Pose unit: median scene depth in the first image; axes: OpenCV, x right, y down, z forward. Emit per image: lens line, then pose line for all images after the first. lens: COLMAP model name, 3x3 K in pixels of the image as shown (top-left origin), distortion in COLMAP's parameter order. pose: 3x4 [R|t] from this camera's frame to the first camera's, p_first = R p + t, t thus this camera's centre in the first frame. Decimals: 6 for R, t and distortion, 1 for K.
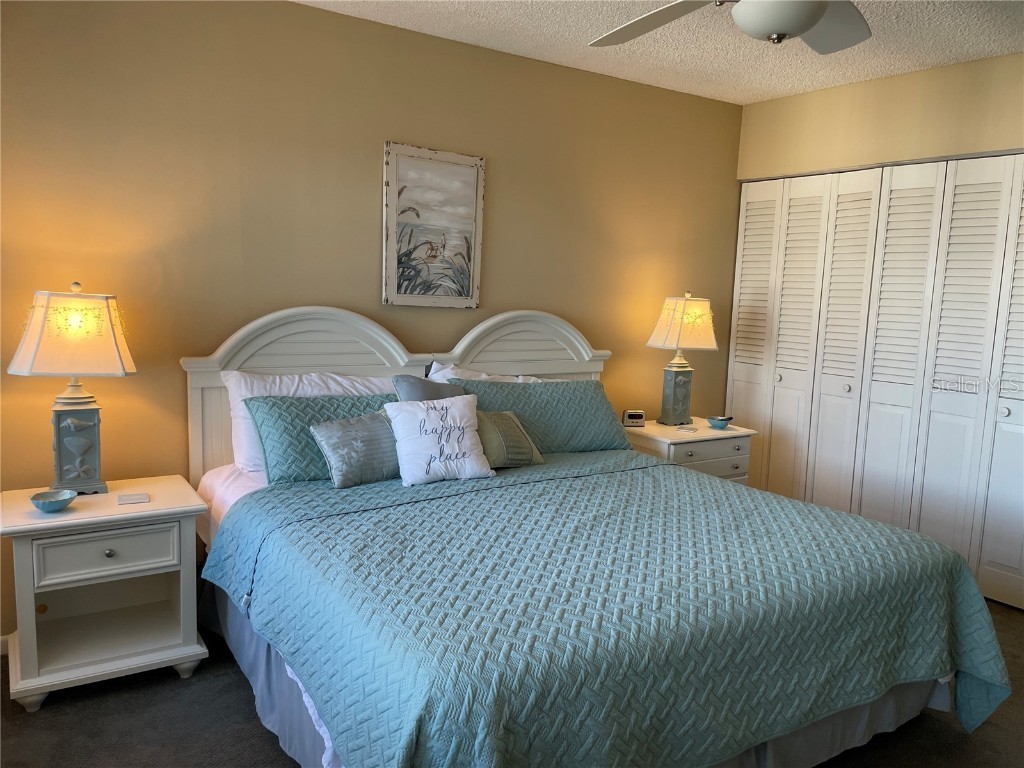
lens RADIAL K [[770.9, 0, 524.2], [0, 770.9, 399.8], [0, 0, 1]] dist [0.099724, -0.128706]
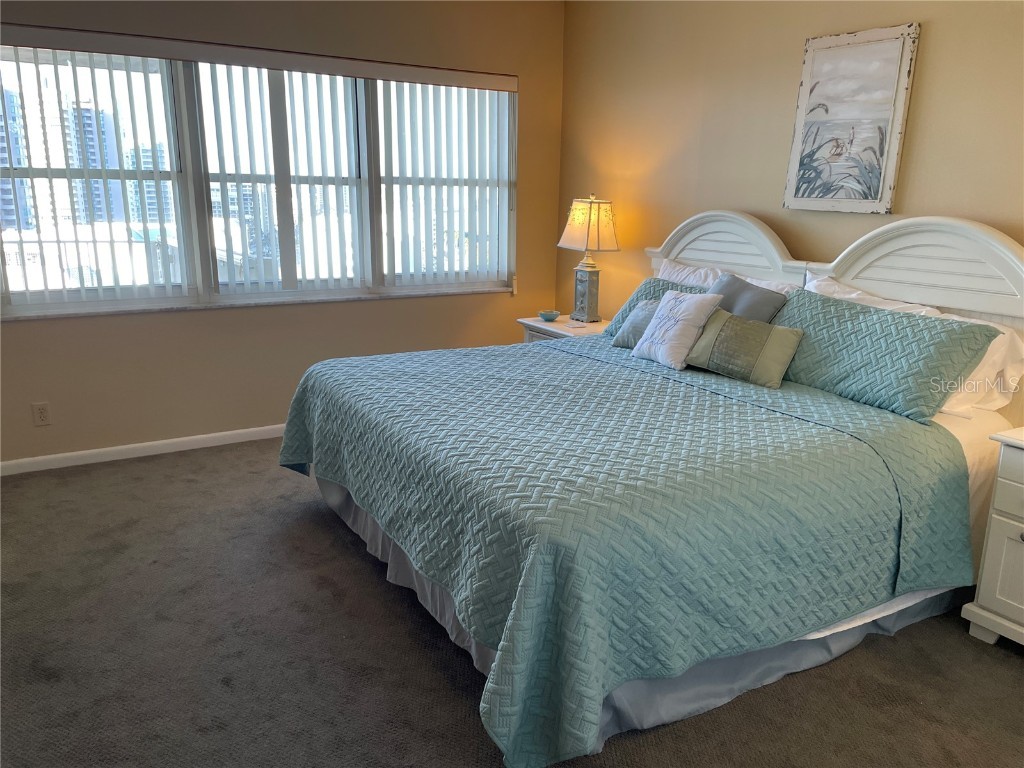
lens RADIAL K [[770.9, 0, 515.6], [0, 770.9, 380.3], [0, 0, 1]] dist [0.099724, -0.128706]
pose [[-0.010793, 0.204001, -0.978911, 0.834320], [-0.155325, 0.966743, 0.203178, -0.057958], [0.987805, 0.154242, 0.021253, 0.648854]]
